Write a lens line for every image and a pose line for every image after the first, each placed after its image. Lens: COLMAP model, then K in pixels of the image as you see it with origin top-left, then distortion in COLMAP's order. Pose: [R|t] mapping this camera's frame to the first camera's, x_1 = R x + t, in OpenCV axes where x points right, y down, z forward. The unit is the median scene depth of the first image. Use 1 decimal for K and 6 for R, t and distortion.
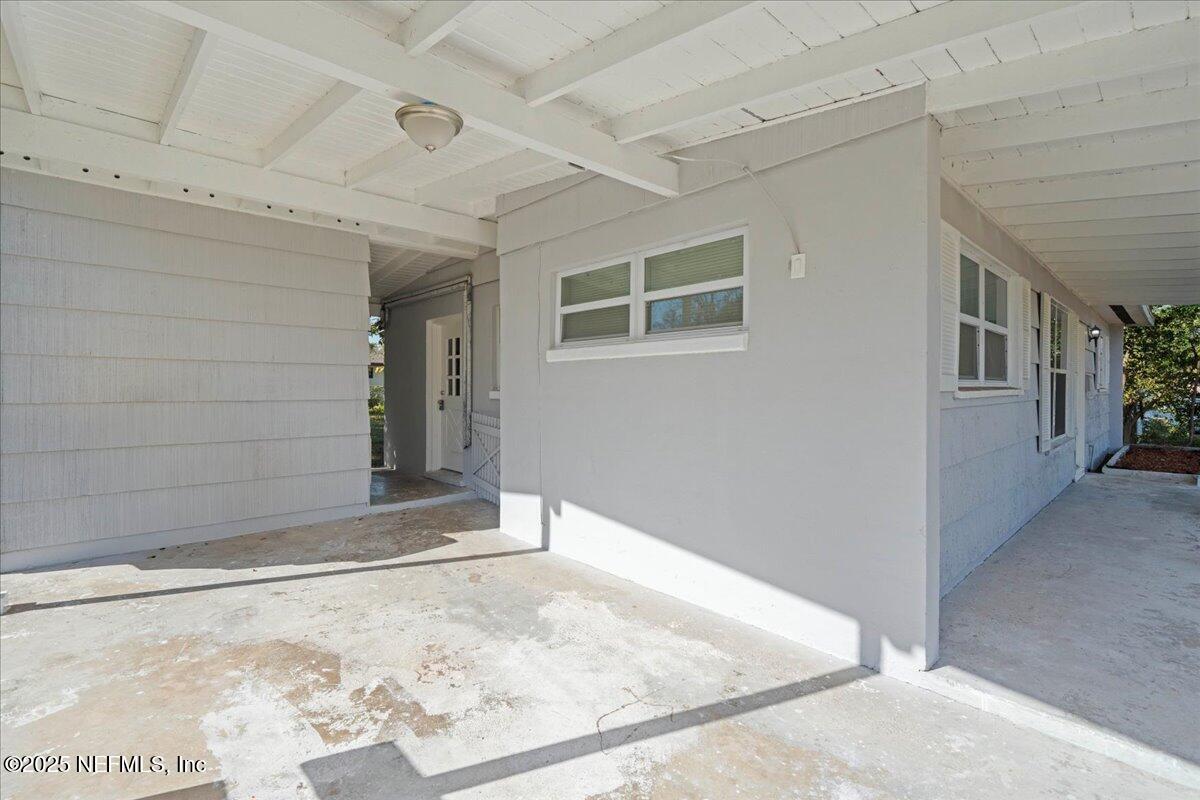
lens RADIAL K [[552.5, 0, 604.3], [0, 552.5, 391.7], [0, 0, 1]] dist [-0.002803, 0.000177]
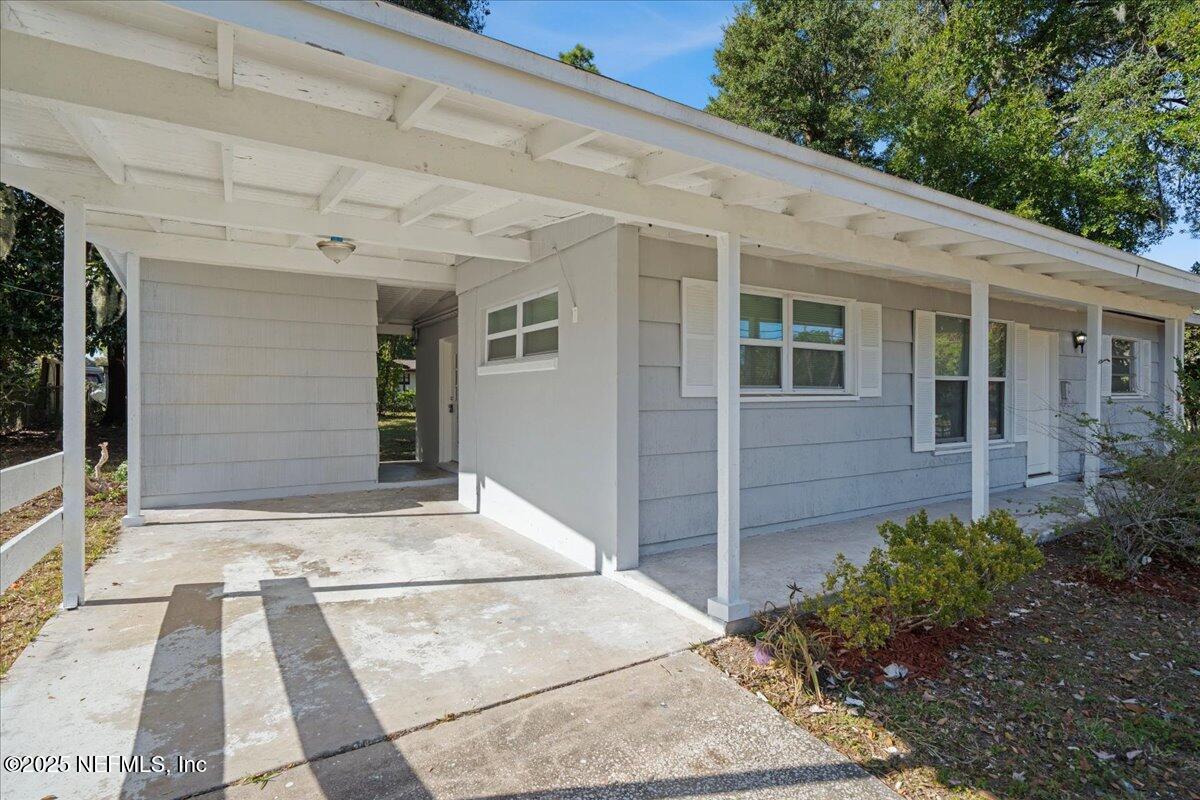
lens RADIAL K [[612.1, 0, 603.7], [0, 612.1, 397.2], [0, 0, 1]] dist [0.000705, 0.000199]
pose [[0.979850, 0.001029, -0.199733, 0.645040], [-0.001401, 0.999998, -0.001721, 0.002795], [0.199730, 0.001967, 0.979849, -0.540827]]
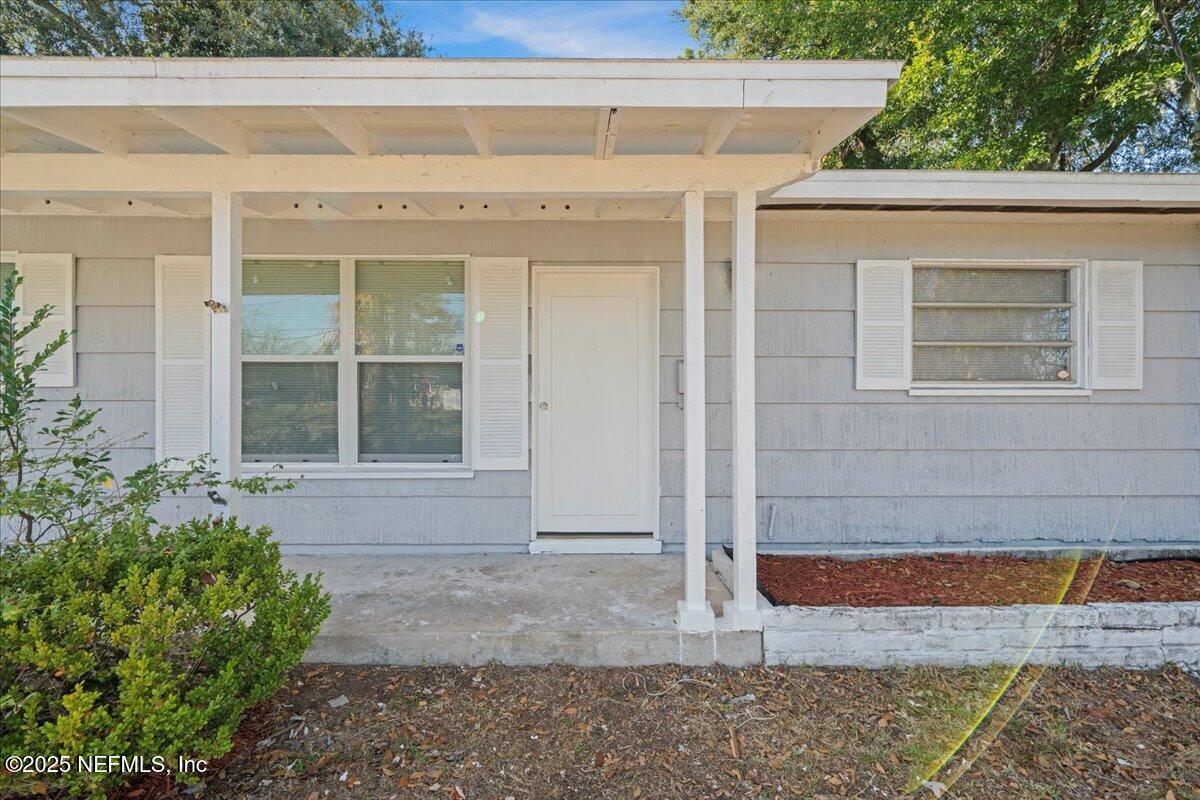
lens RADIAL K [[515.9, 0, 600.0], [0, 515.9, 390.3], [0, 0, 1]] dist [-0.007651, 0.001544]
pose [[0.723305, 0.004228, -0.690516, 0.995054], [-0.004520, 0.999989, 0.001389, 0.002047], [0.690514, 0.002116, 0.723316, -0.193996]]
